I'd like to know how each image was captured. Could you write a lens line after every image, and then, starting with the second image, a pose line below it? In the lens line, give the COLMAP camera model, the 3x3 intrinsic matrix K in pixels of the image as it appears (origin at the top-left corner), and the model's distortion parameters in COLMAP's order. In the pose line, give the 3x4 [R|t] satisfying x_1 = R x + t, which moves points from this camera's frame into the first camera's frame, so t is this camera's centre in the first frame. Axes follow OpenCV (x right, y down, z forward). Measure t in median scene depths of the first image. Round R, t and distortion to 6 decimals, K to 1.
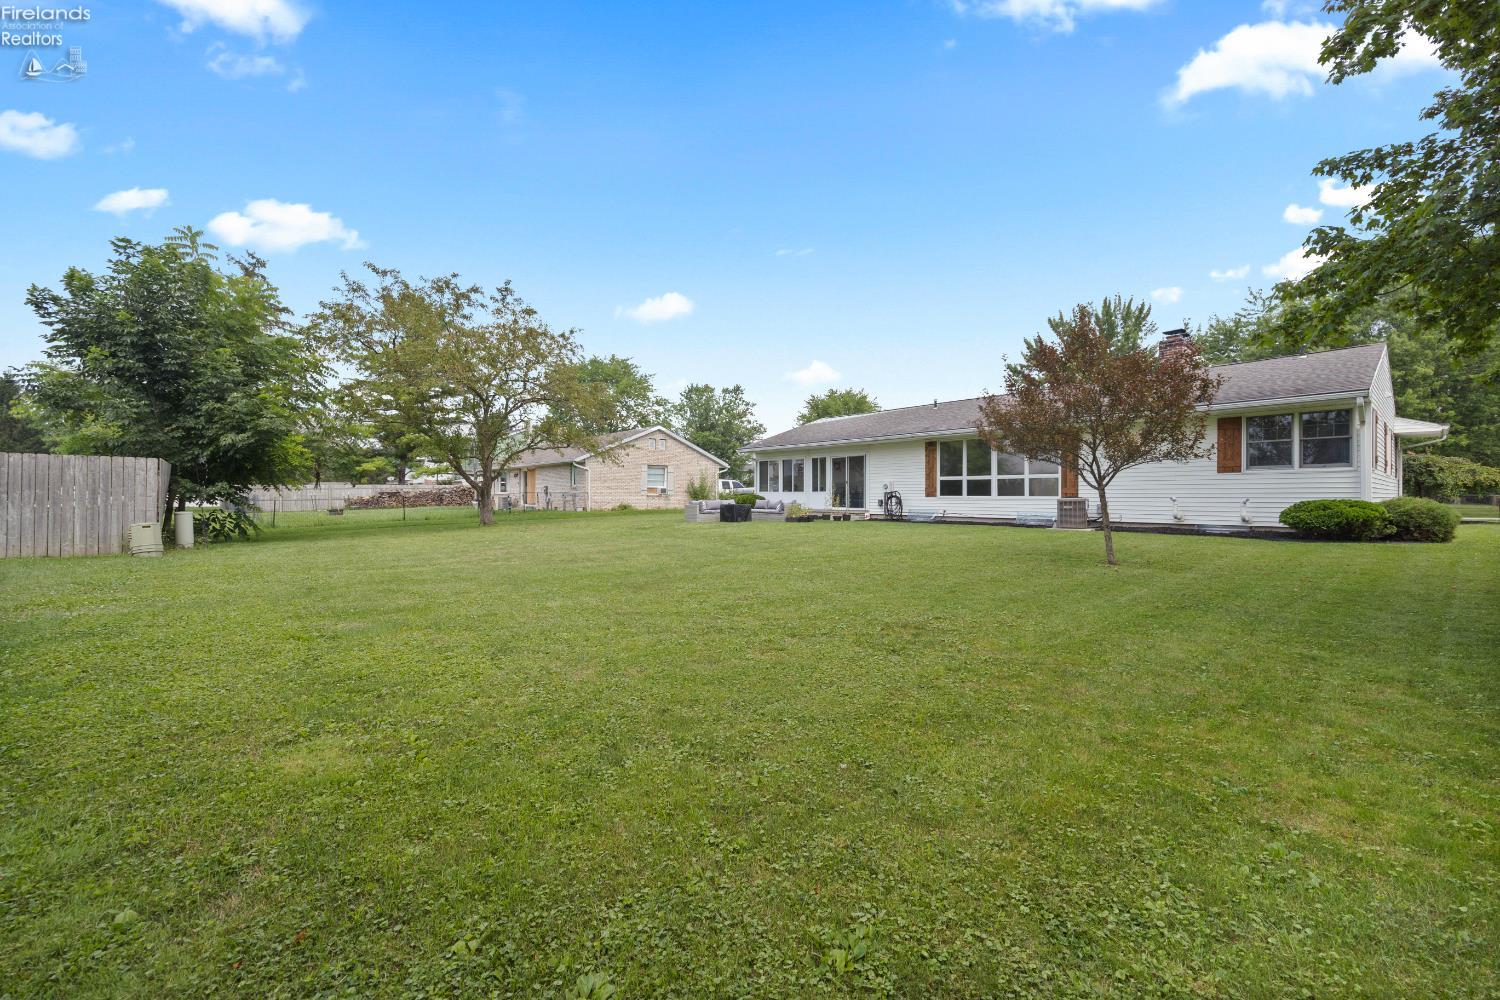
lens RADIAL K [[602.0, 0, 745.9], [0, 602.0, 488.9], [0, 0, 1]] dist [0.000508, 0.000113]
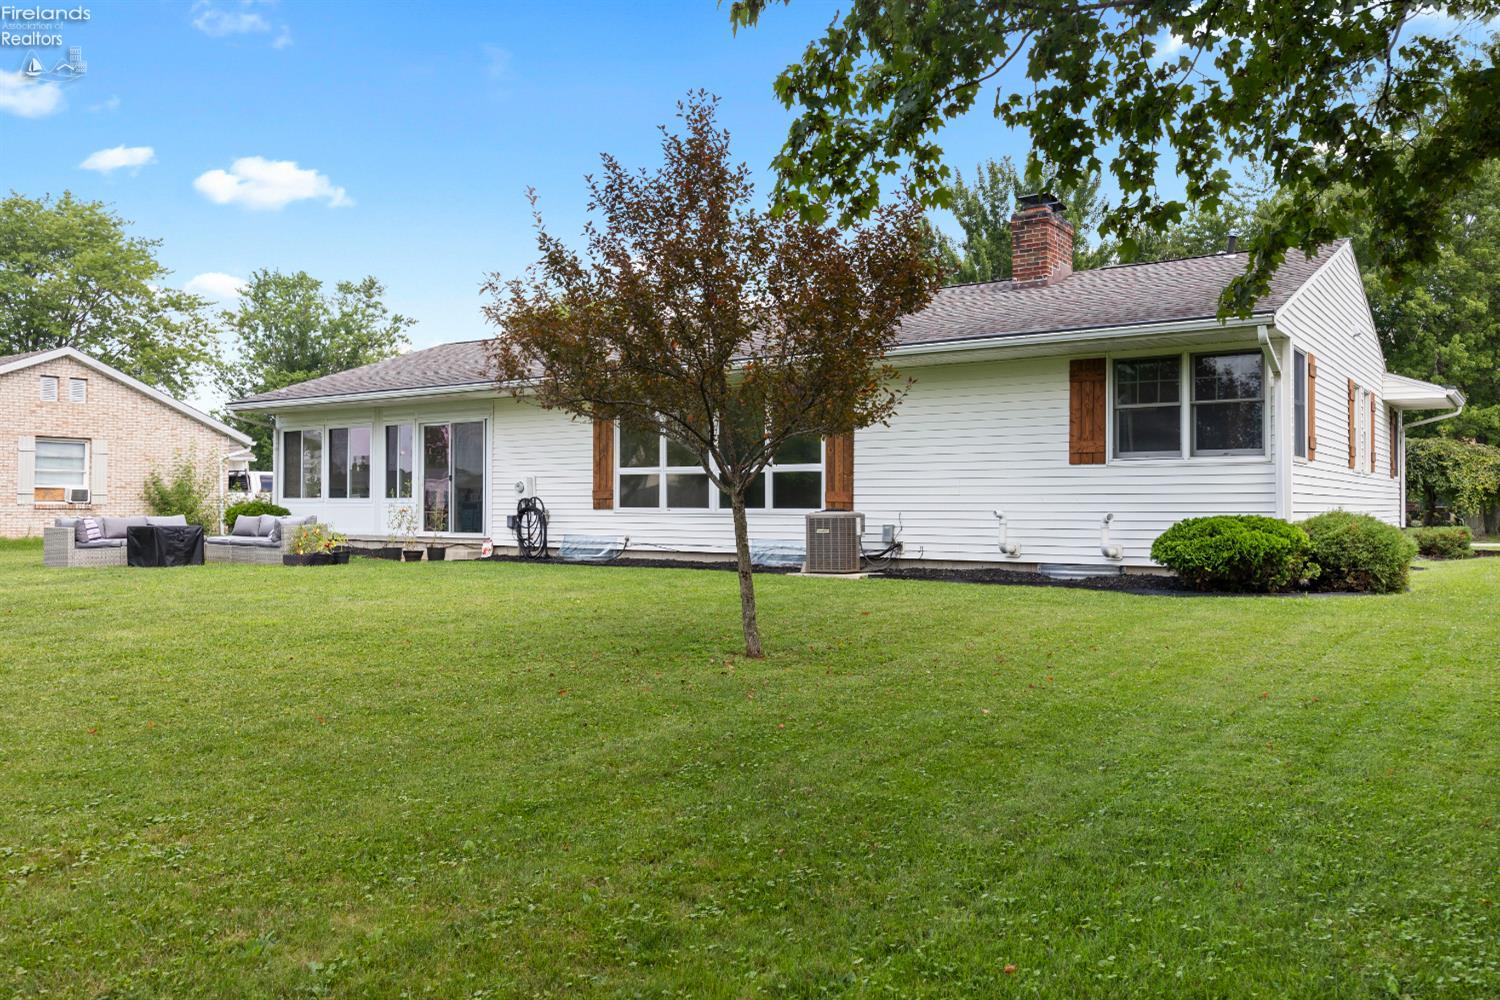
lens RADIAL K [[1169.7, 0, 750.0], [0, 1169.7, 500.0], [0, 0, 1]] dist [0.010719, 0.004622]
pose [[0.964811, 0.002935, 0.262929, 0.169569], [-0.004432, 0.999977, 0.005100, 0.000070], [-0.262908, -0.006086, 0.964802, 0.061955]]
